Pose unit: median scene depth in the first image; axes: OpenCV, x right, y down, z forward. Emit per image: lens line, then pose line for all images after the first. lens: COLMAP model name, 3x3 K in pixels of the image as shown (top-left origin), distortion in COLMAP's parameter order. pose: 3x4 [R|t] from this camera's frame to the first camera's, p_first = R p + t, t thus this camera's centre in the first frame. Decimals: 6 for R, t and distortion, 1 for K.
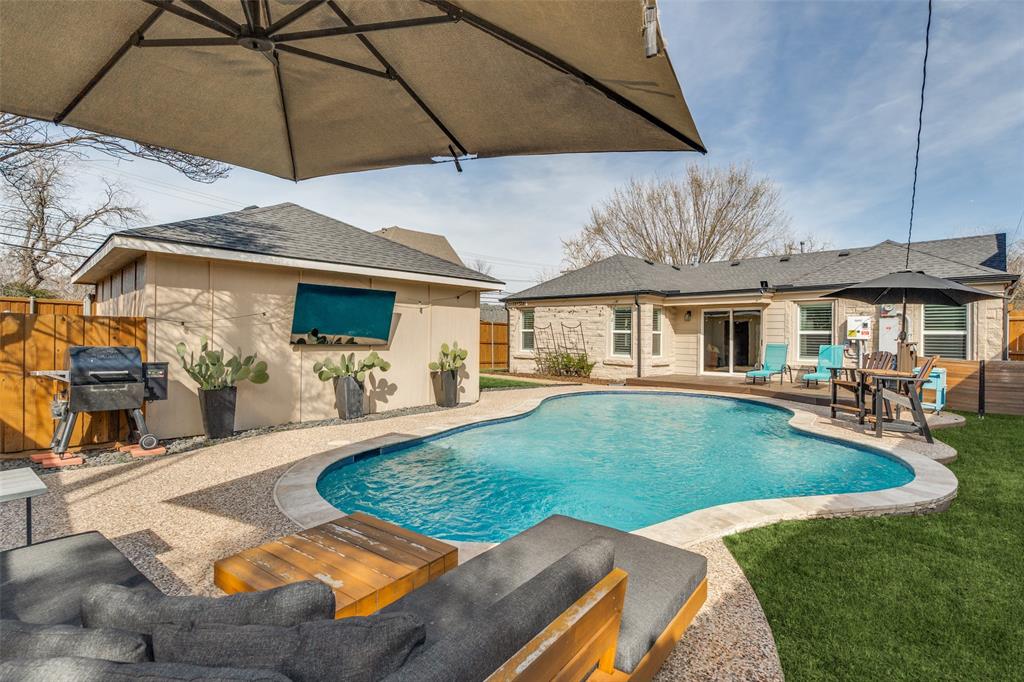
lens RADIAL K [[493.2, 0, 511.8], [0, 493.2, 336.6], [0, 0, 1]] dist [0.001914, -0.000359]
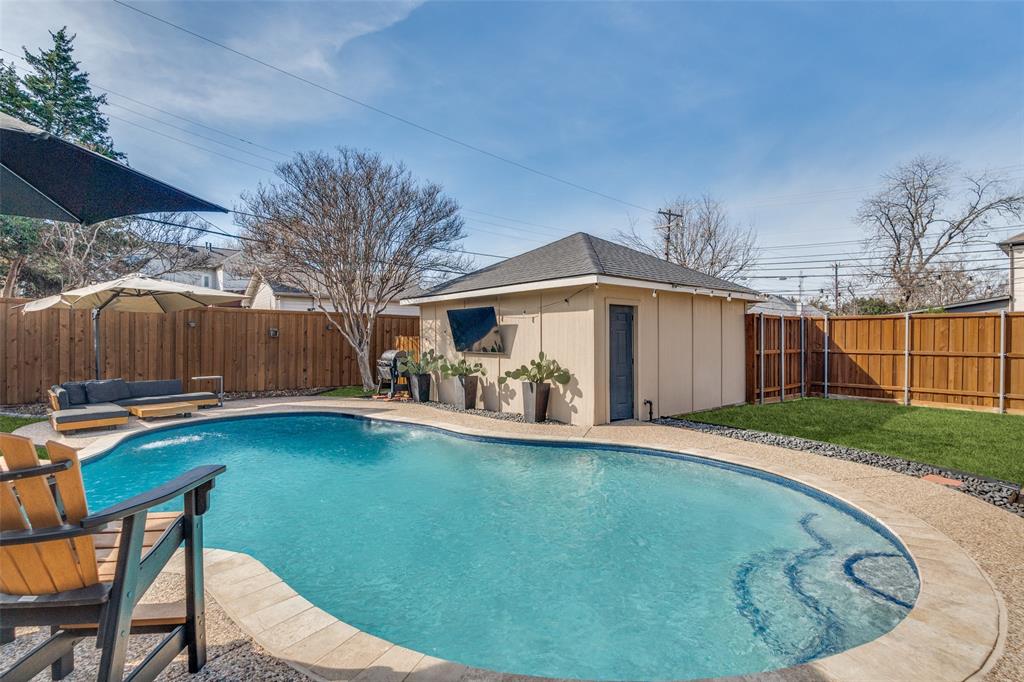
lens RADIAL K [[493.2, 0, 510.6], [0, 493.2, 337.3], [0, 0, 1]] dist [0.001914, -0.000359]
pose [[-0.110639, -0.022475, -0.993606, 0.862360], [-0.004284, 0.999746, -0.022137, 0.004551], [0.993851, 0.001808, -0.110707, 1.132266]]
